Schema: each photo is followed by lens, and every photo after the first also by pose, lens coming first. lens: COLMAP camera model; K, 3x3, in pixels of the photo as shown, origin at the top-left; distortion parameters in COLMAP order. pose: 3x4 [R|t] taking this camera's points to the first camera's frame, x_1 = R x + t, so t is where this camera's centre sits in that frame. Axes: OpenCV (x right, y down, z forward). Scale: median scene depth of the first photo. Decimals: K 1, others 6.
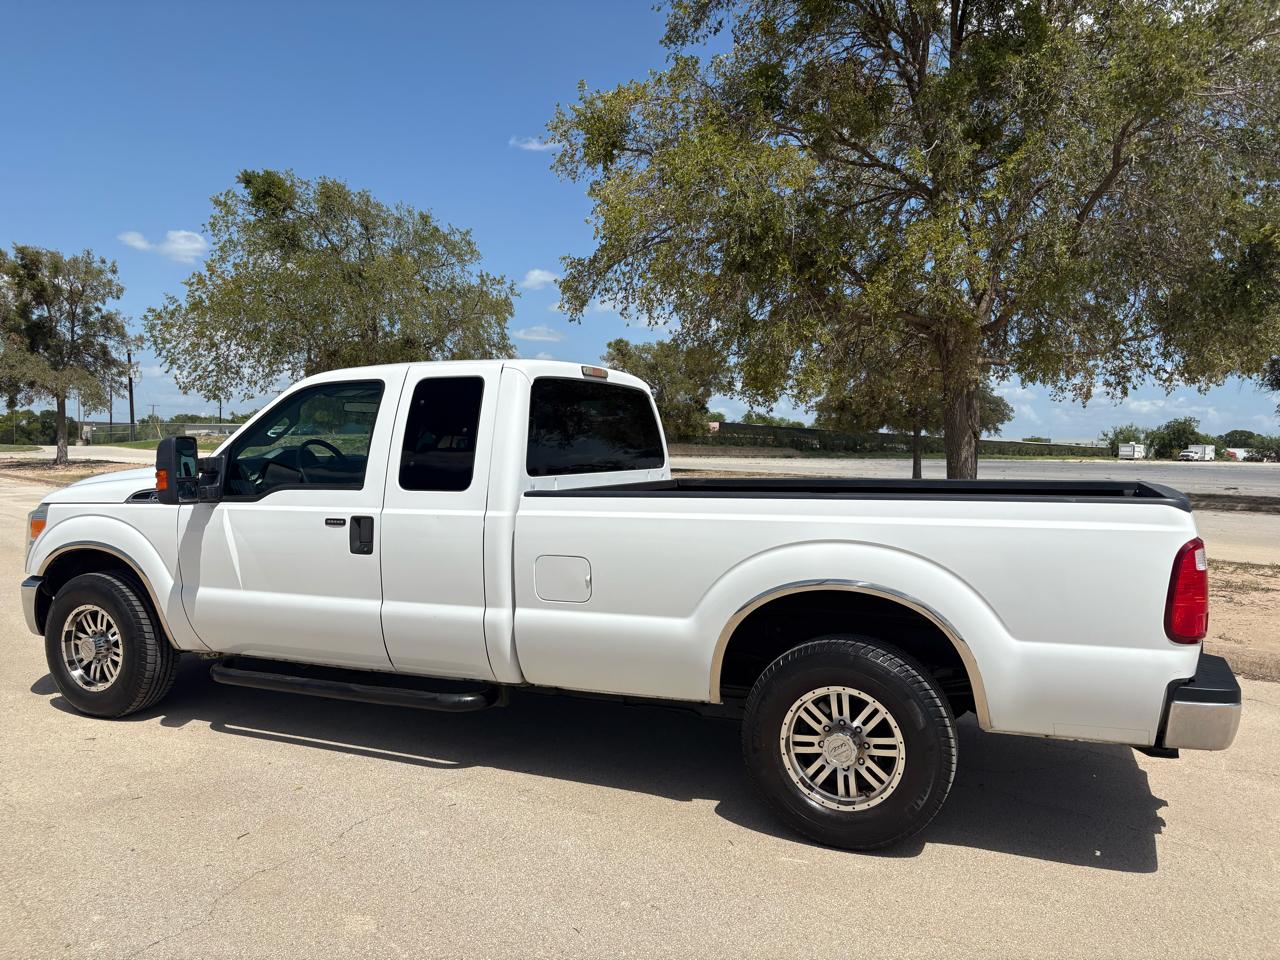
lens RADIAL K [[967.6, 0, 635.3], [0, 967.6, 482.9], [0, 0, 1]] dist [0.016011, -0.002619]
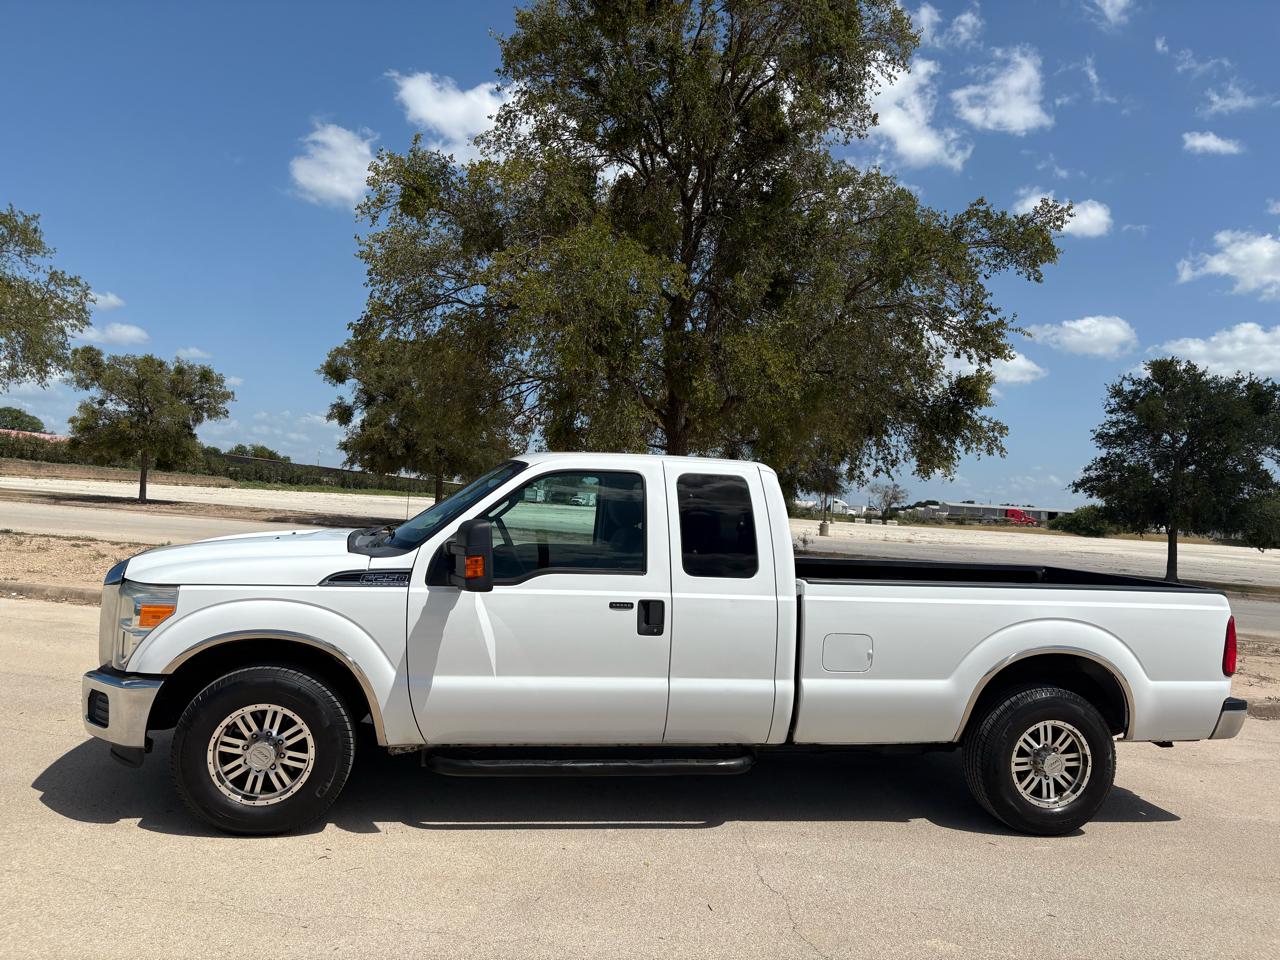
lens RADIAL K [[960.7, 0, 640.0], [0, 960.7, 480.0], [0, 0, 1]] dist [0.019856, -0.003901]
pose [[0.827258, 0.050956, 0.559507, -0.889382], [-0.029979, 0.998463, -0.046608, -0.048449], [-0.561022, 0.021783, 0.827514, 0.120904]]
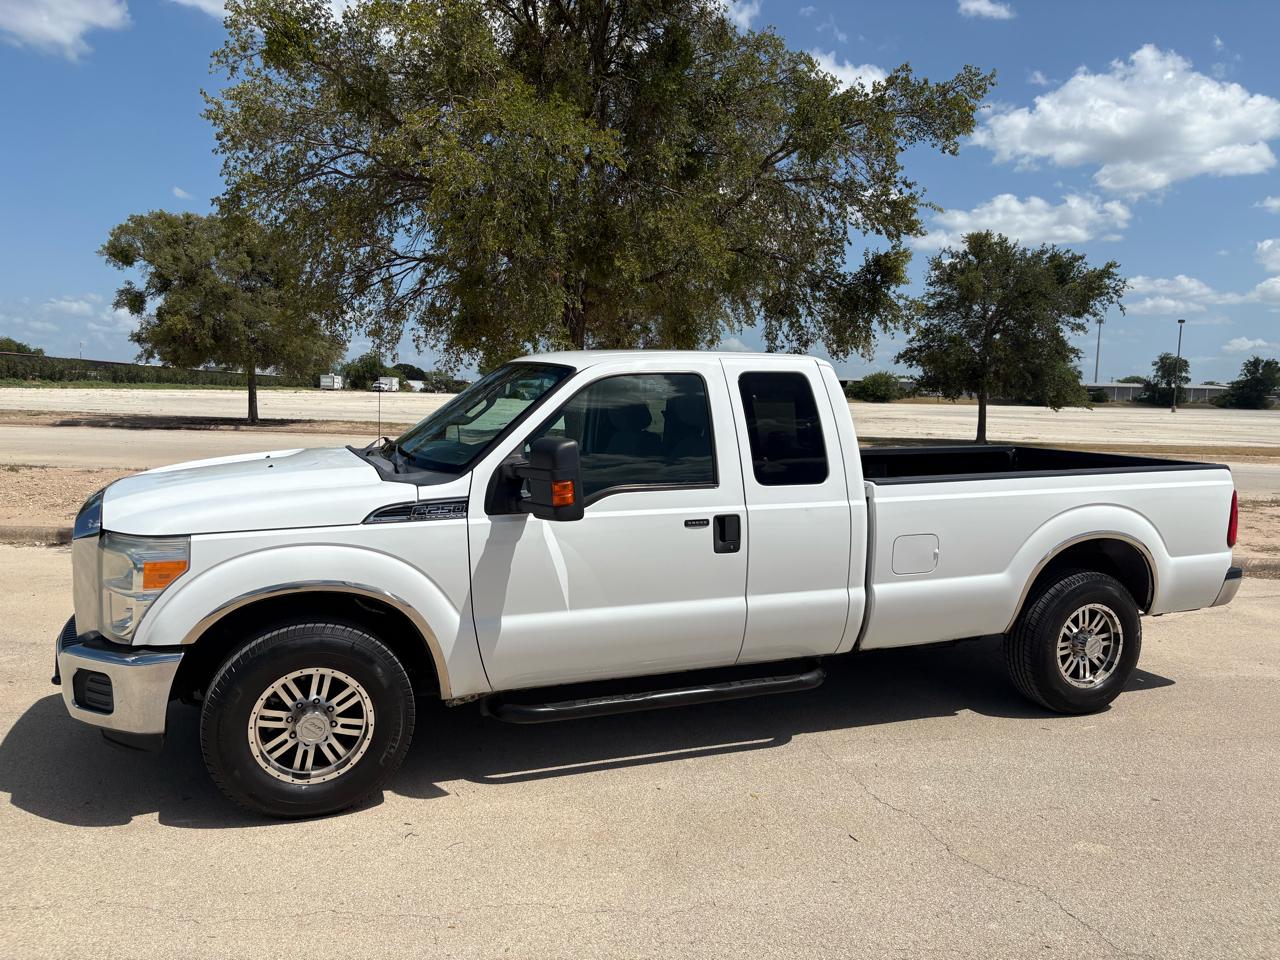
lens RADIAL K [[962.1, 0, 636.6], [0, 962.1, 481.8], [0, 0, 1]] dist [0.023362, -0.010237]
pose [[0.701546, -0.063905, 0.709753, -1.025030], [0.012290, 0.996908, 0.077613, -0.074352], [-0.712518, -0.045726, 0.700162, 0.384072]]
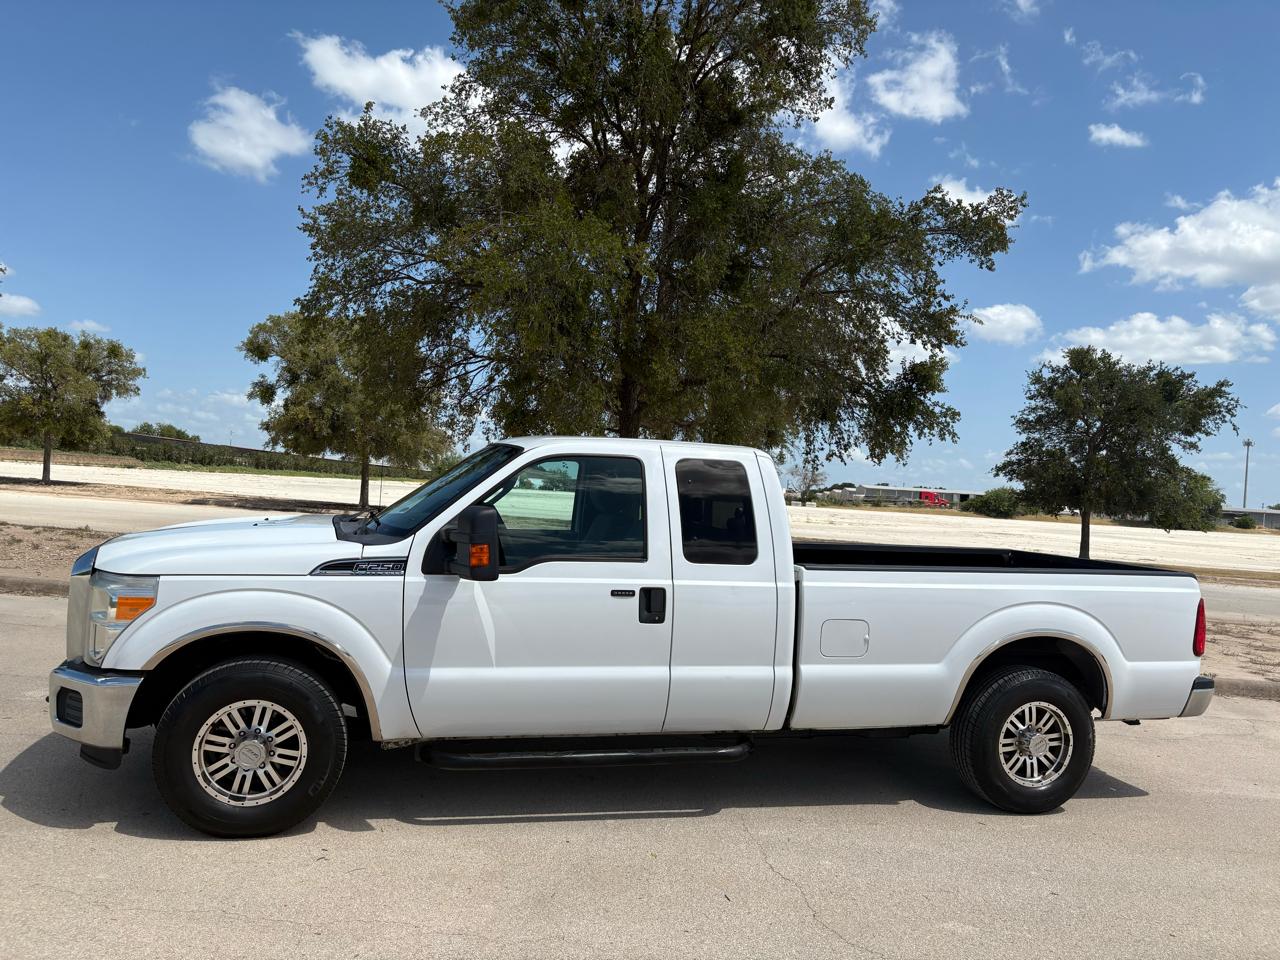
lens RADIAL K [[960.5, 0, 641.6], [0, 960.5, 483.1], [0, 0, 1]] dist [0.019983, -0.003485]
pose [[0.778289, 0.040218, 0.626617, -0.945321], [-0.029824, 0.999188, -0.027088, -0.050537], [-0.627198, 0.002394, 0.778856, 0.190254]]
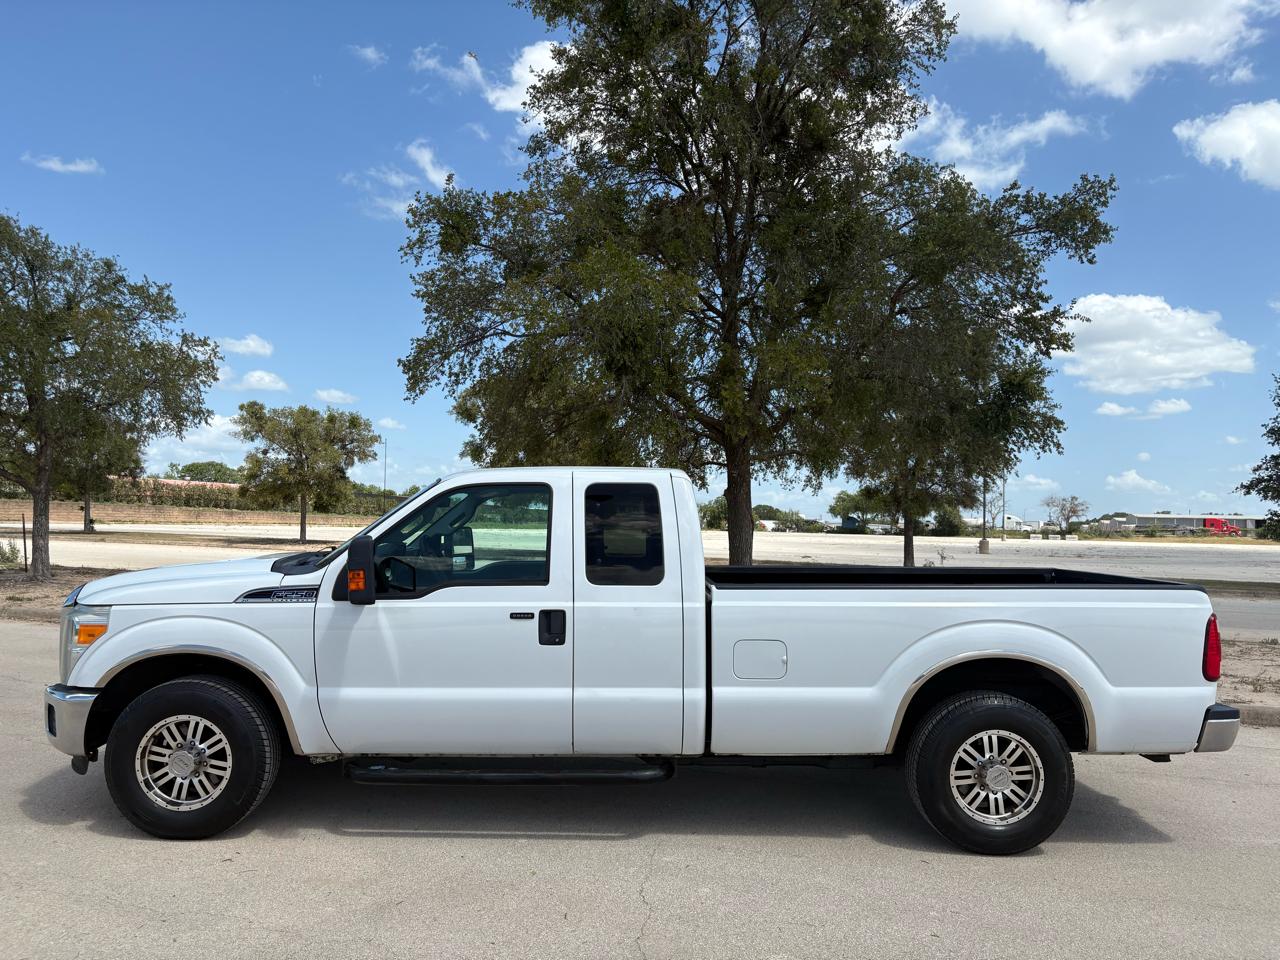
lens RADIAL K [[962.1, 0, 636.6], [0, 962.1, 481.8], [0, 0, 1]] dist [0.023362, -0.010237]
pose [[0.910684, 0.025042, 0.412343, -0.638015], [0.004566, 0.997490, -0.070663, -0.031668], [-0.413077, 0.066234, 0.908284, -0.023682]]
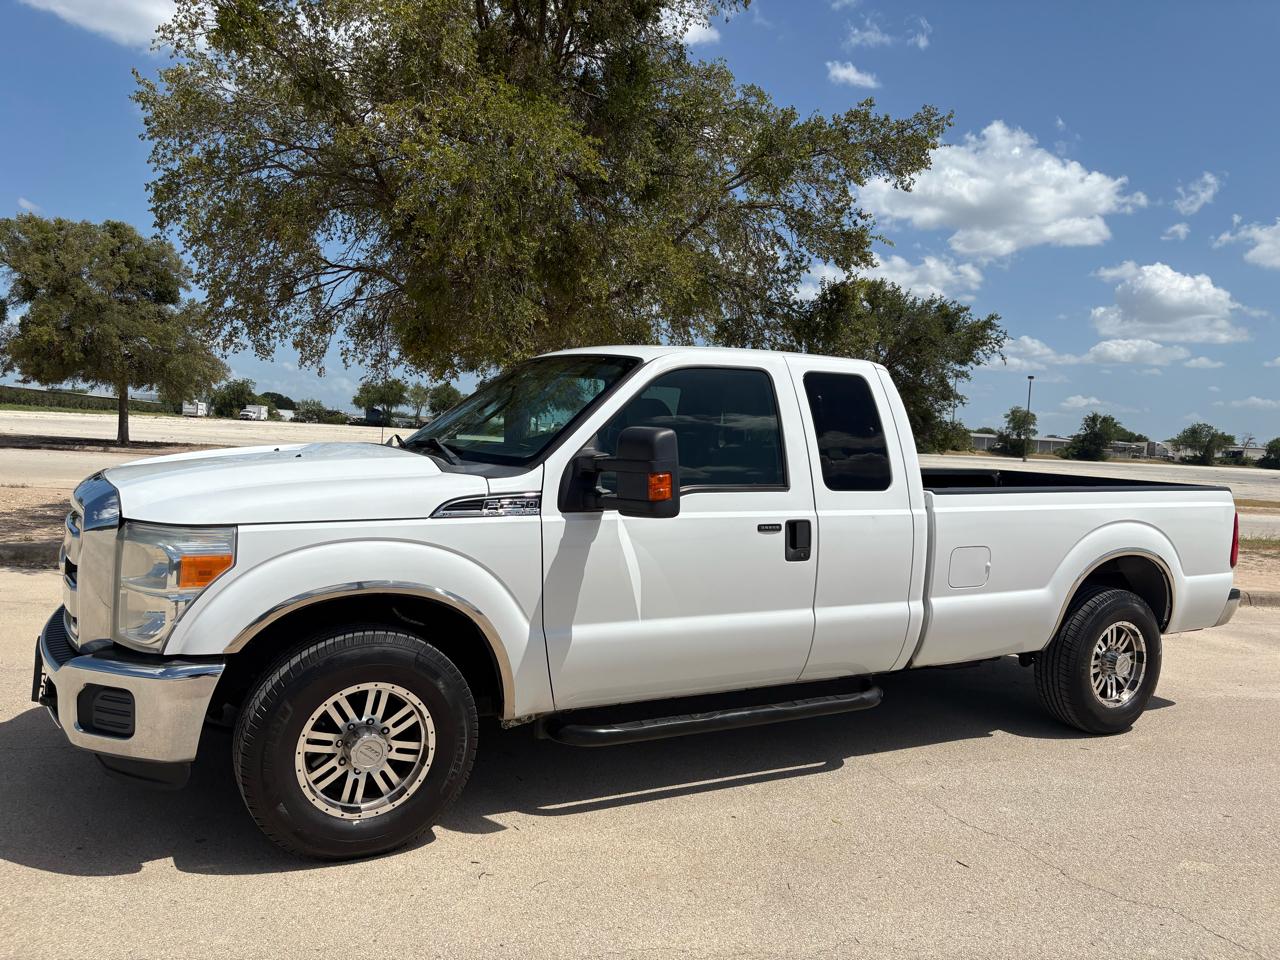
lens RADIAL K [[964.1, 0, 640.0], [0, 964.1, 480.0], [0, 0, 1]] dist [0.017588, -0.006290]
pose [[0.604027, -0.020043, 0.796712, -1.090658], [-0.014013, 0.999262, 0.035763, -0.033498], [-0.796841, -0.032766, 0.603300, 0.565878]]
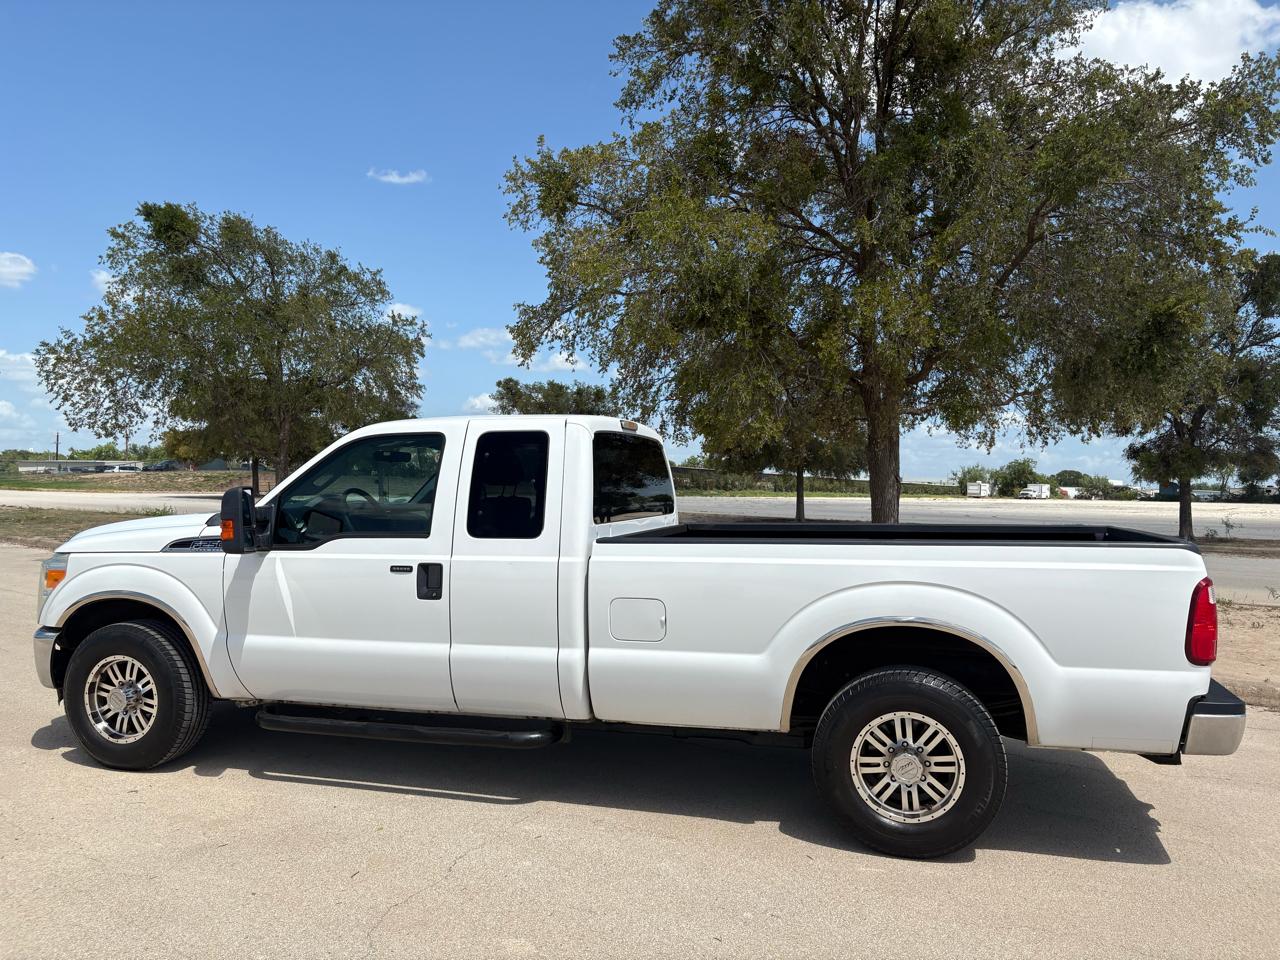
lens RADIAL K [[967.5, 0, 640.0], [0, 967.5, 480.0], [0, 0, 1]] dist [0.016907, -0.000757]
pose [[0.990339, 0.001993, 0.138651, -0.201174], [0.003843, 0.999118, -0.041816, -0.010600], [-0.138612, 0.041945, 0.989458, -0.068611]]
